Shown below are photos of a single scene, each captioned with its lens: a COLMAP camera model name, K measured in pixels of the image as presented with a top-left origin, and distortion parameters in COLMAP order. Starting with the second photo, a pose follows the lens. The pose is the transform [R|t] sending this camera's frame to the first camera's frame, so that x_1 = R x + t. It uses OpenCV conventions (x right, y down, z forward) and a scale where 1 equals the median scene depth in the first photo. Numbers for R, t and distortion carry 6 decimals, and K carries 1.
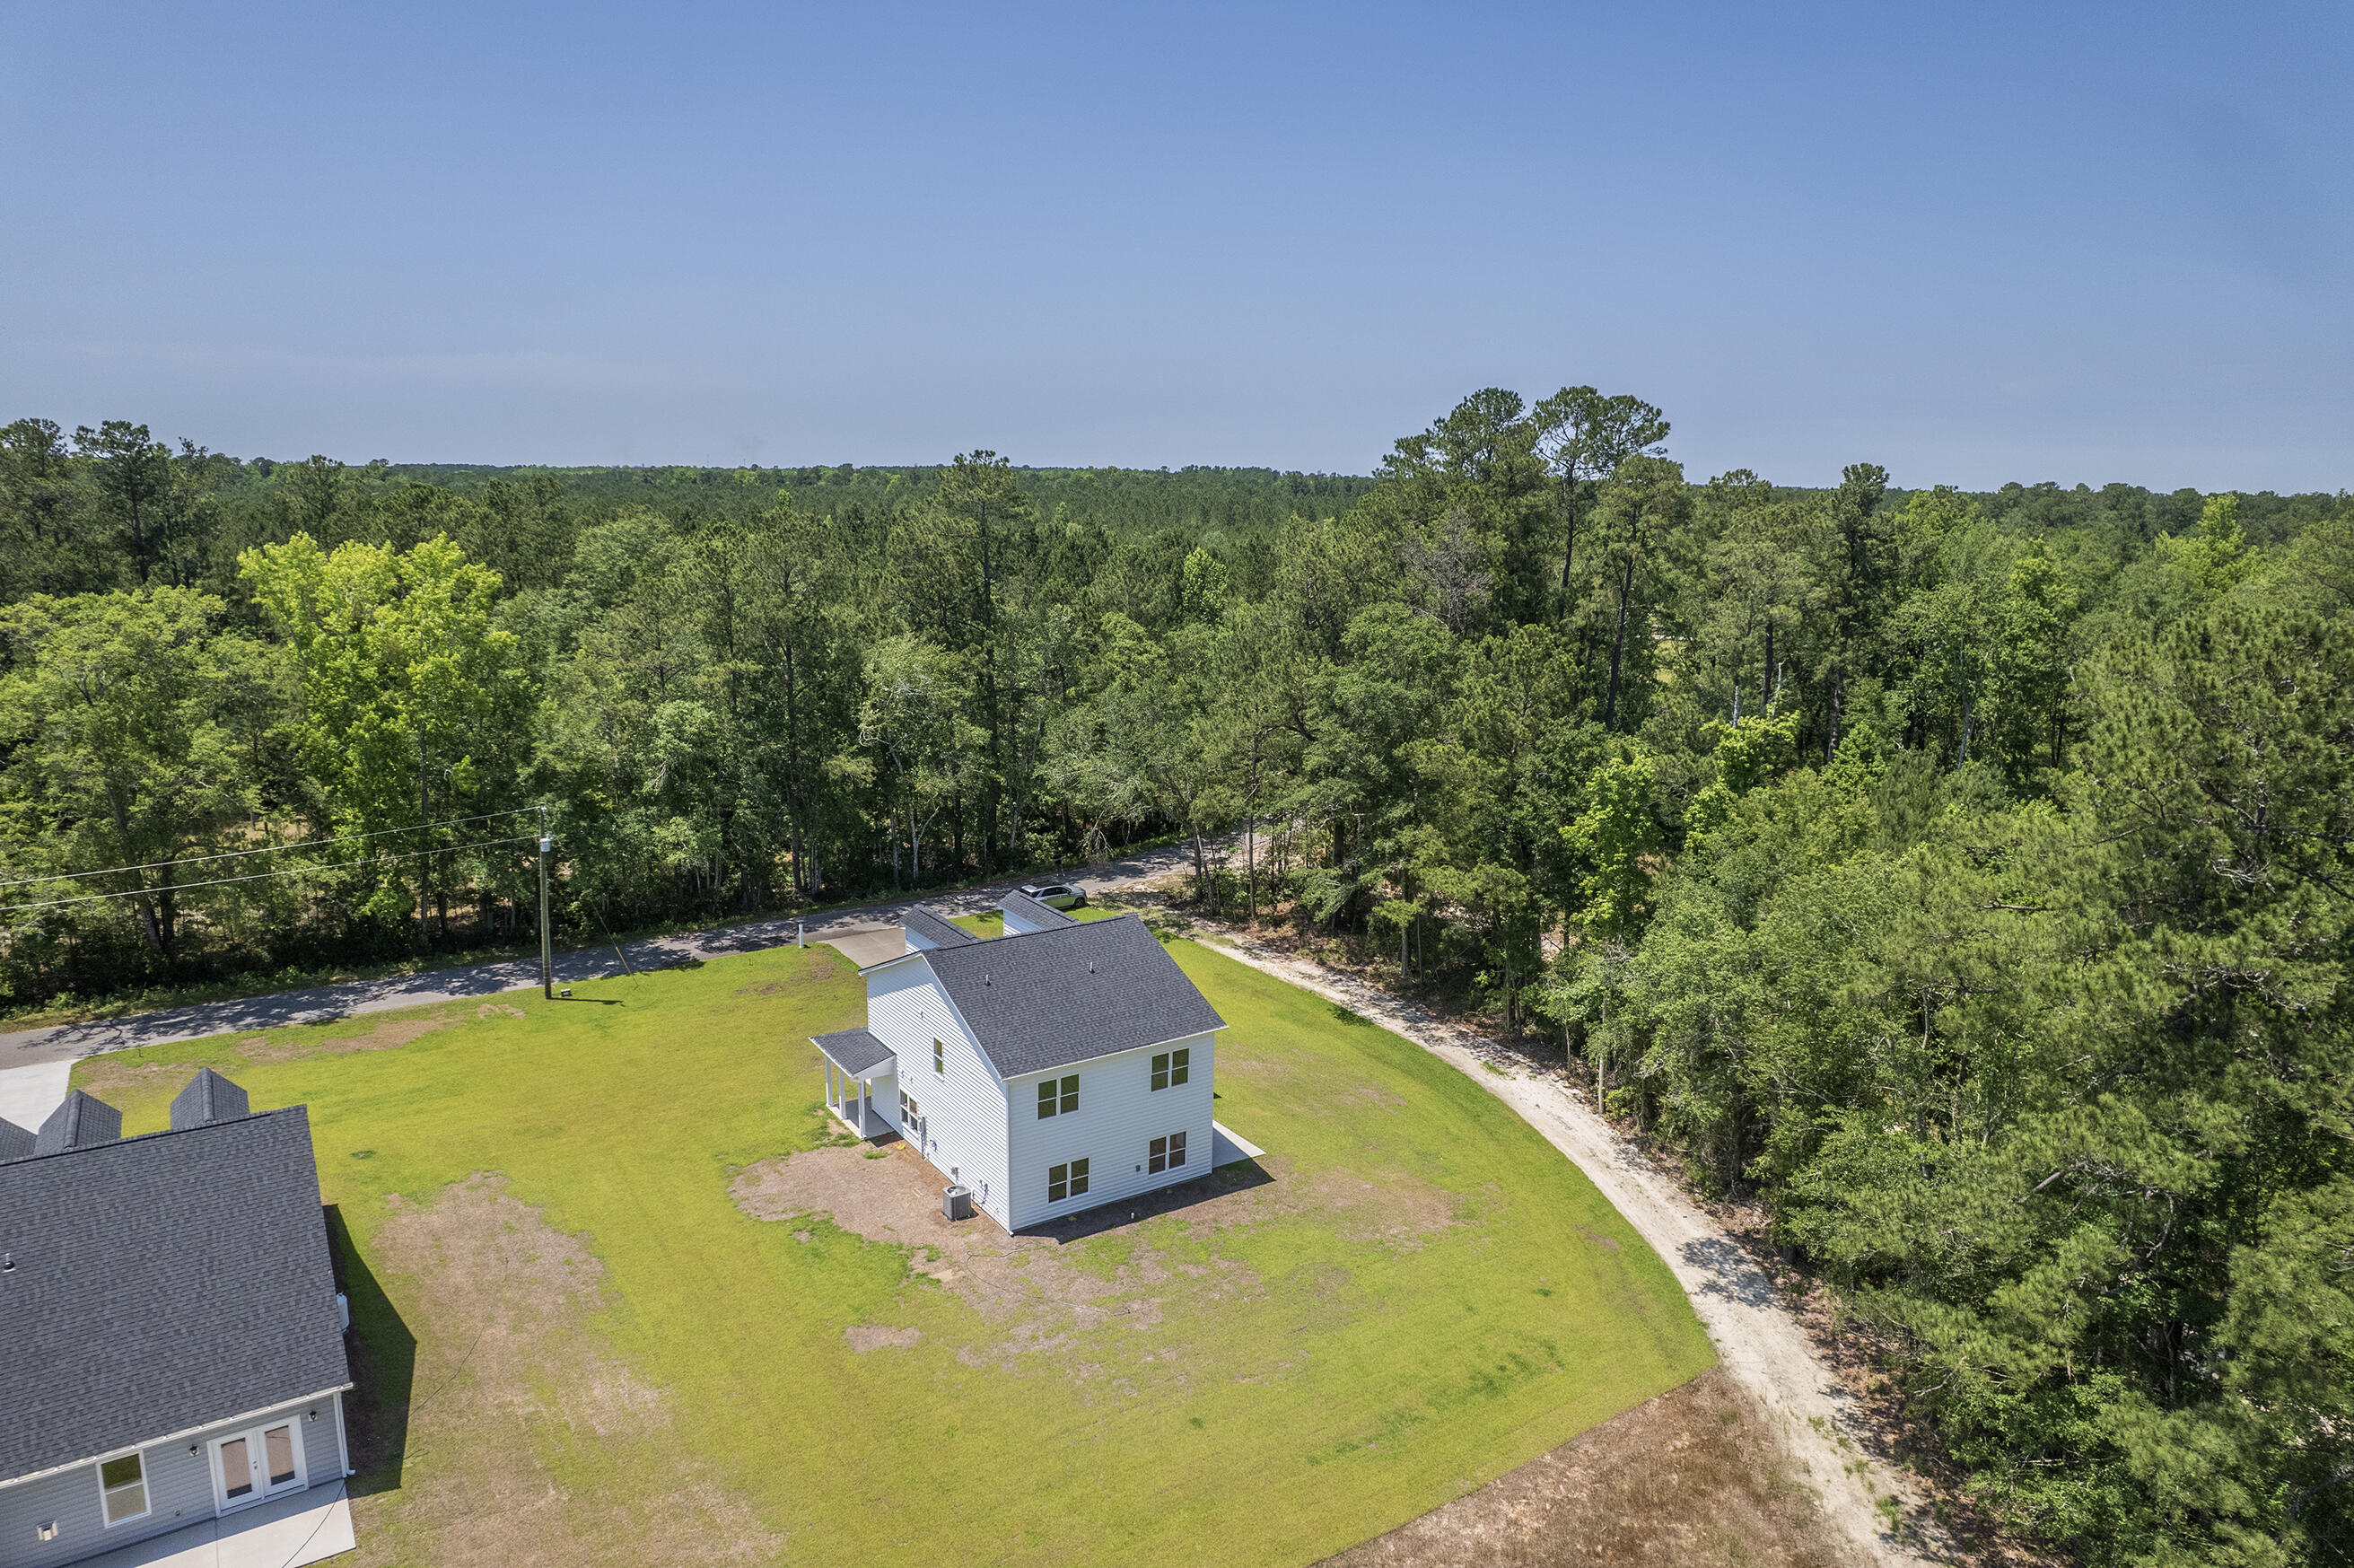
lens RADIAL K [[1509.0, 0, 1184.6], [0, 1509.0, 792.3], [0, 0, 1]] dist [-0.075428, 0.069086]
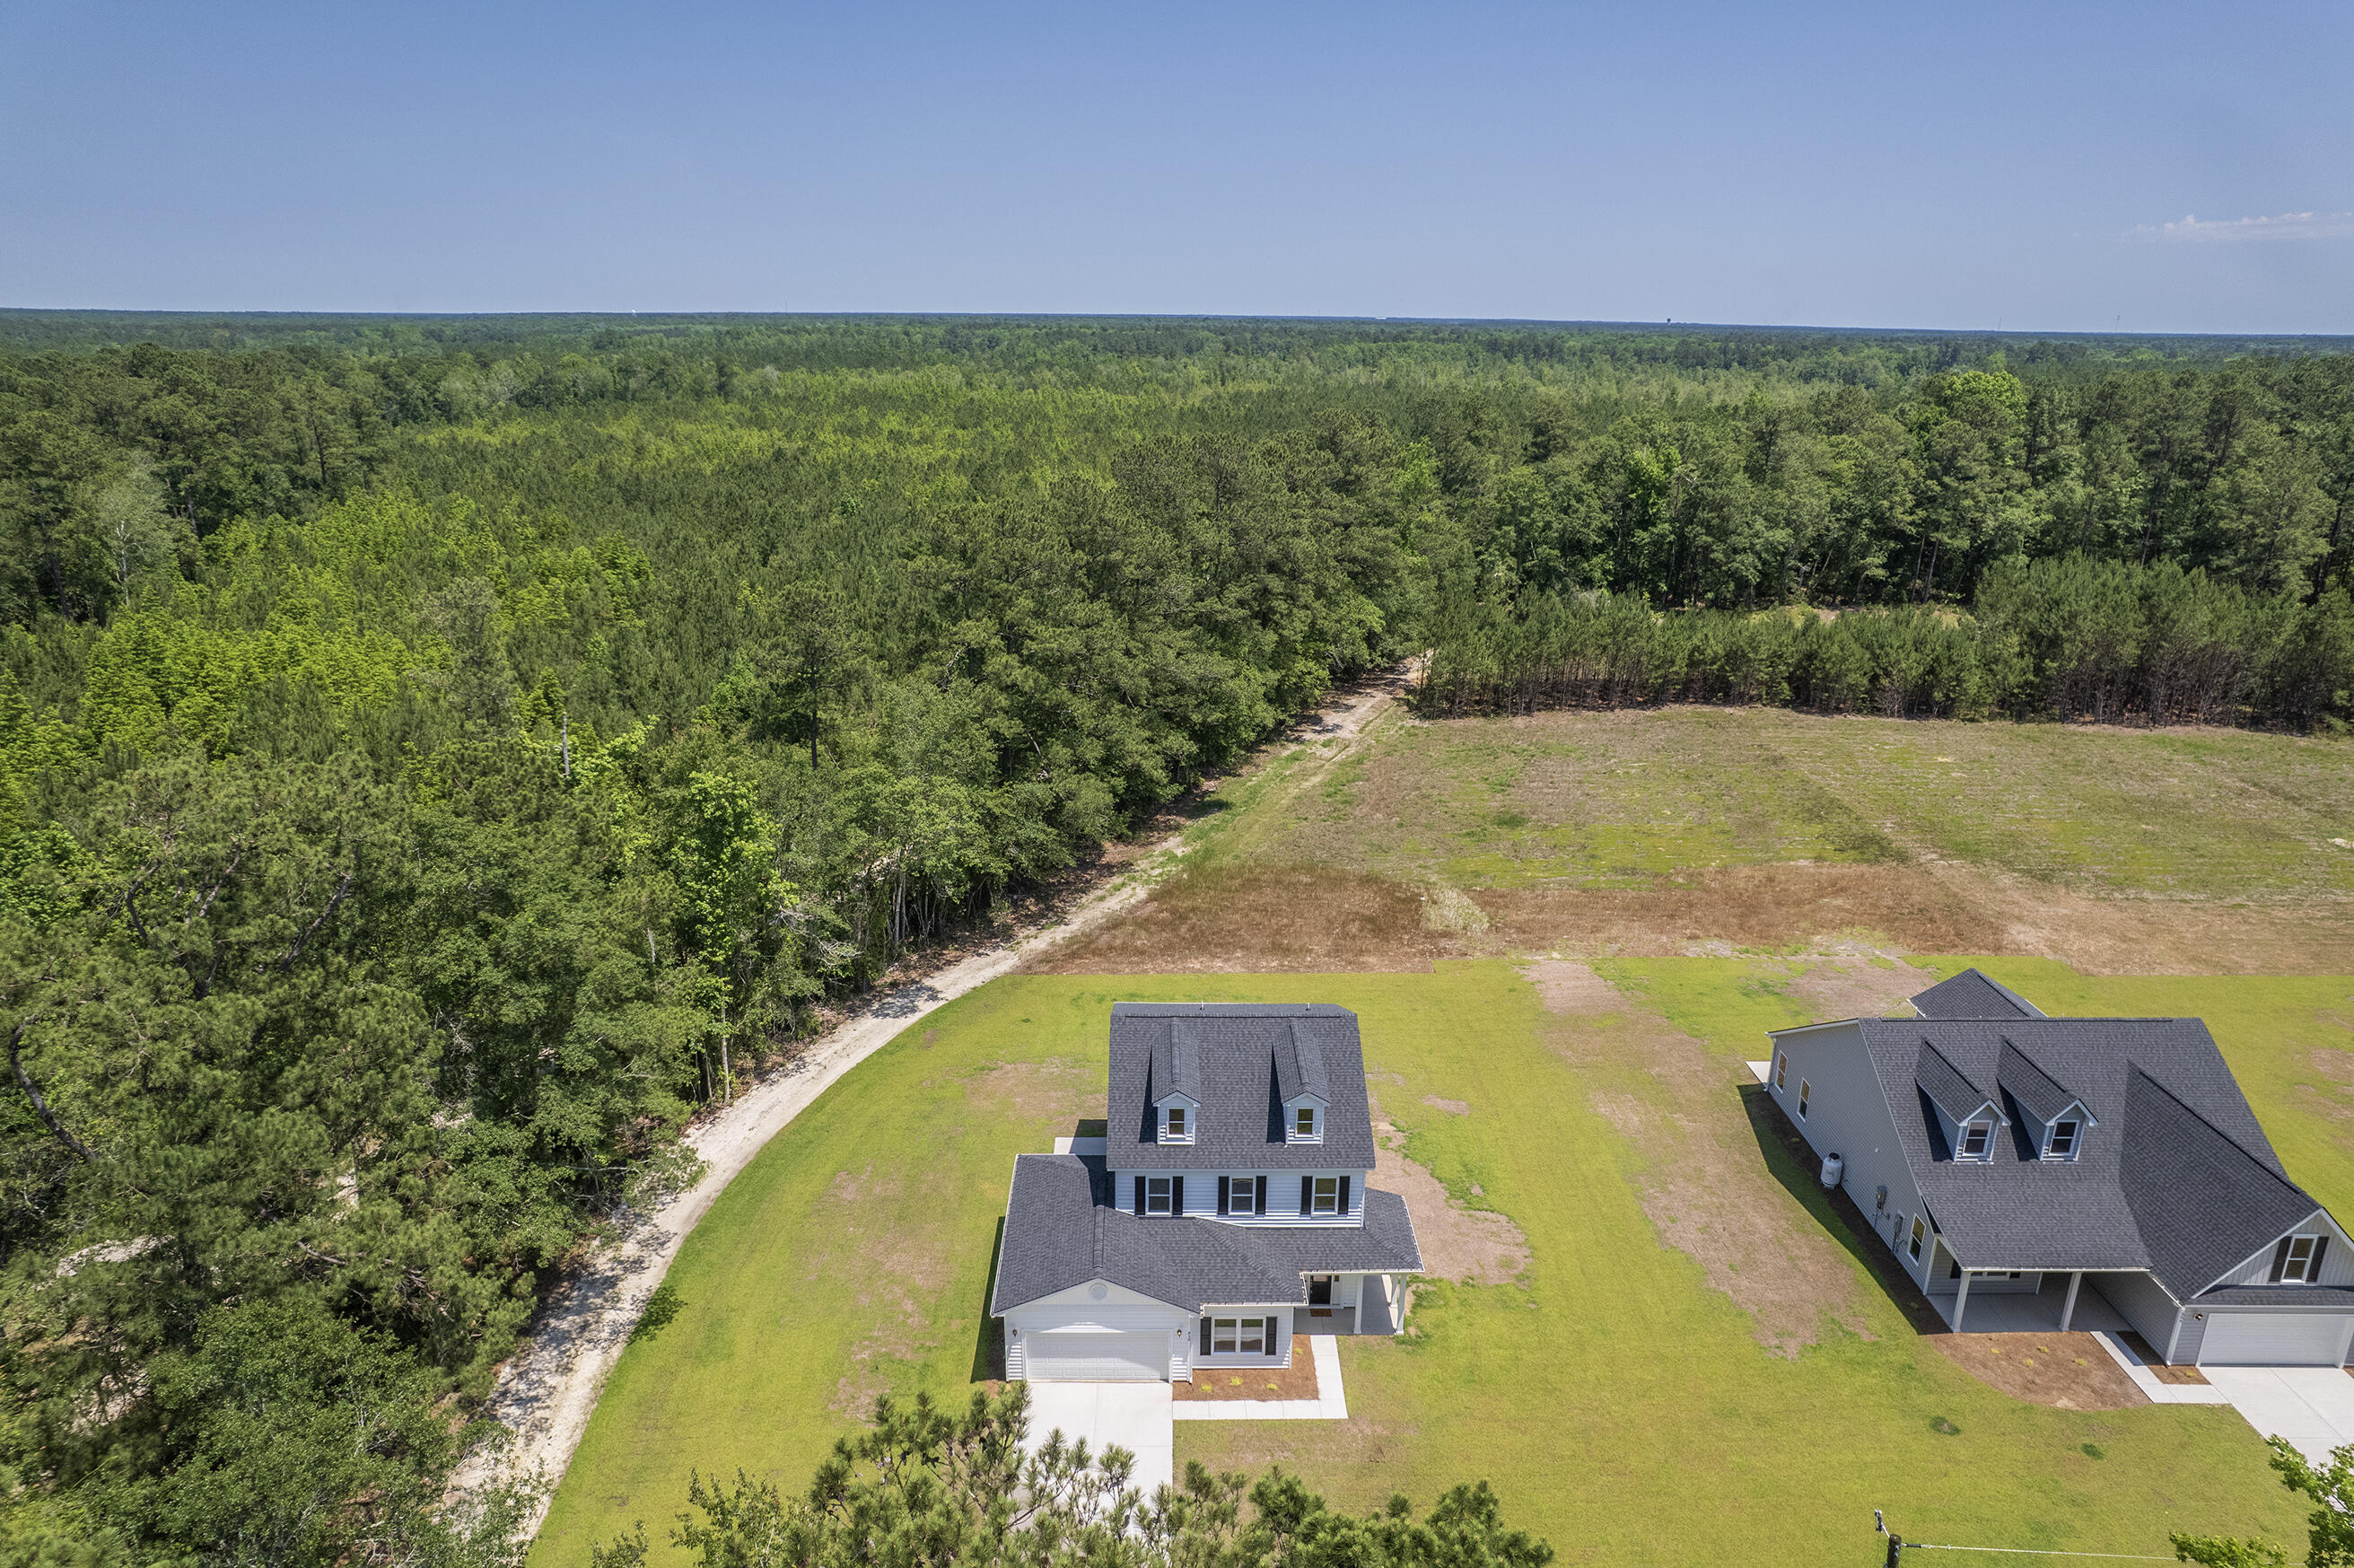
lens RADIAL K [[1509.0, 0, 1181.4], [0, 1509.0, 796.9], [0, 0, 1]] dist [-0.075428, 0.069086]
pose [[-0.838802, -0.190863, 0.509885, -0.548004], [0.090461, 0.874659, 0.476223, -0.504973], [-0.536869, 0.445581, -0.716400, 1.666538]]
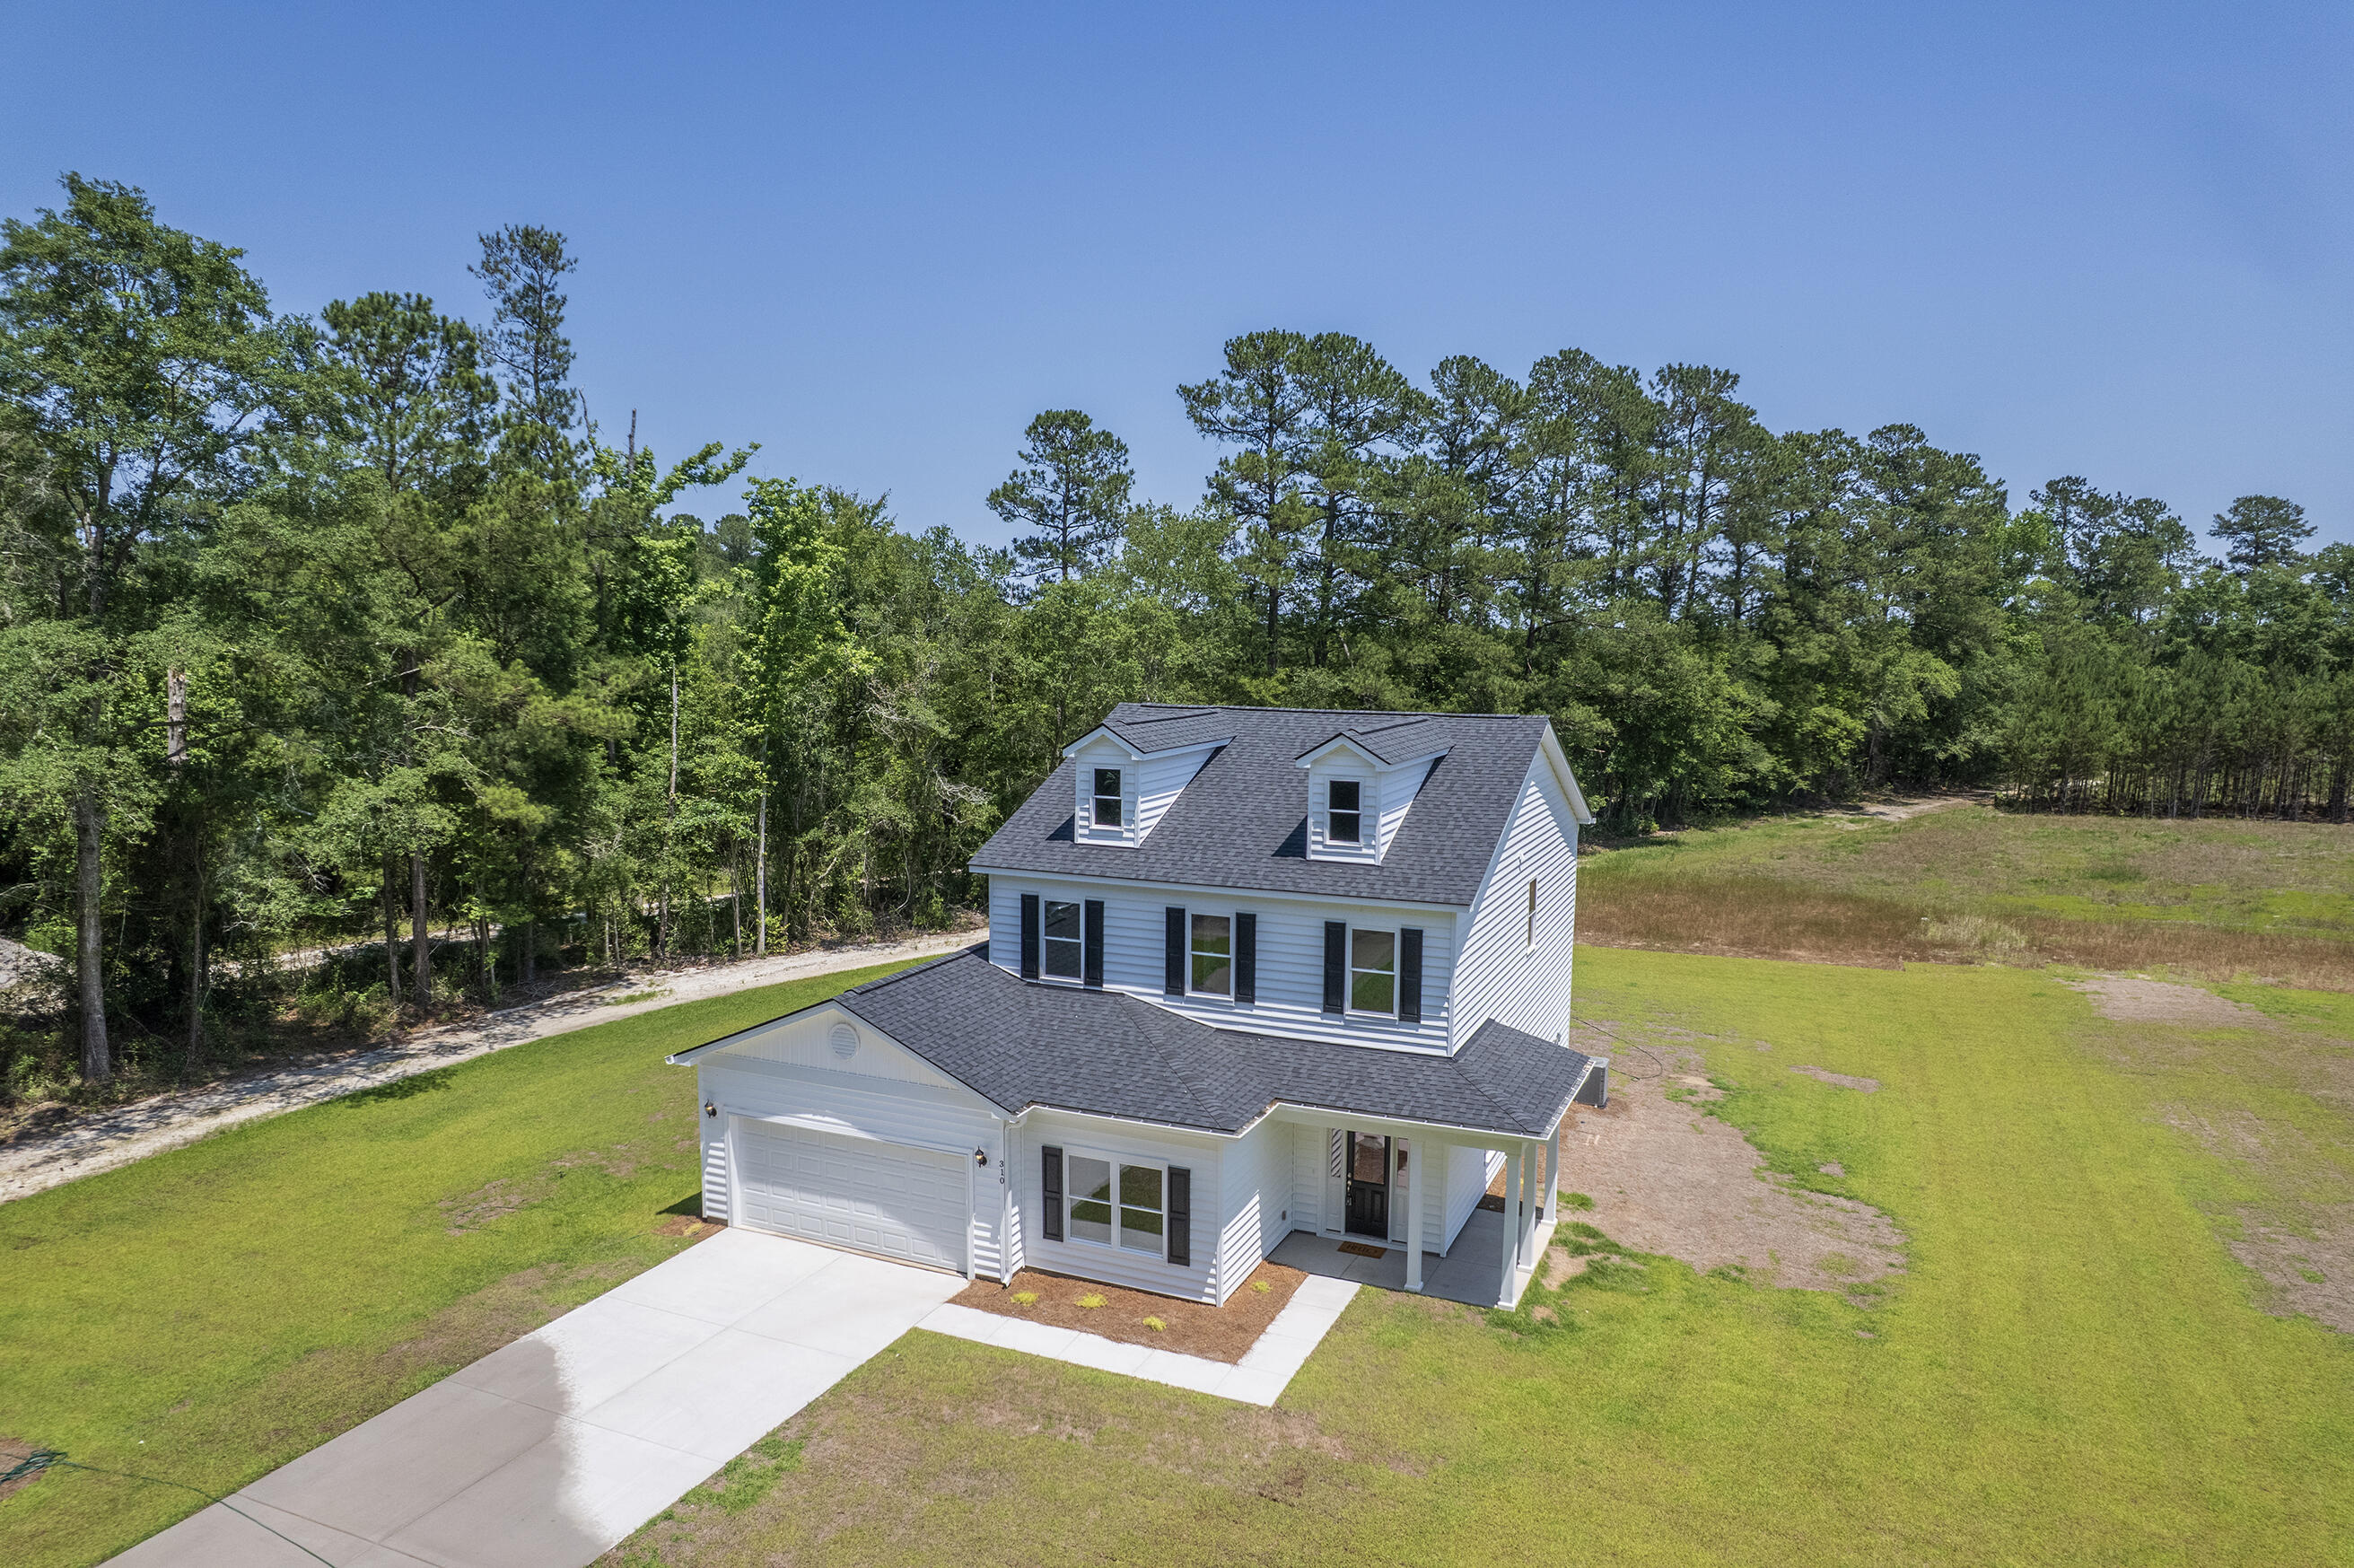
lens RADIAL K [[1509.0, 0, 1182.0], [0, 1509.0, 799.5], [0, 0, 1]] dist [-0.075428, 0.069086]
pose [[-0.538315, -0.115437, 0.834800, -0.528992], [0.157747, 0.959264, 0.234370, -0.010817], [-0.827848, 0.257852, -0.498176, 1.323996]]
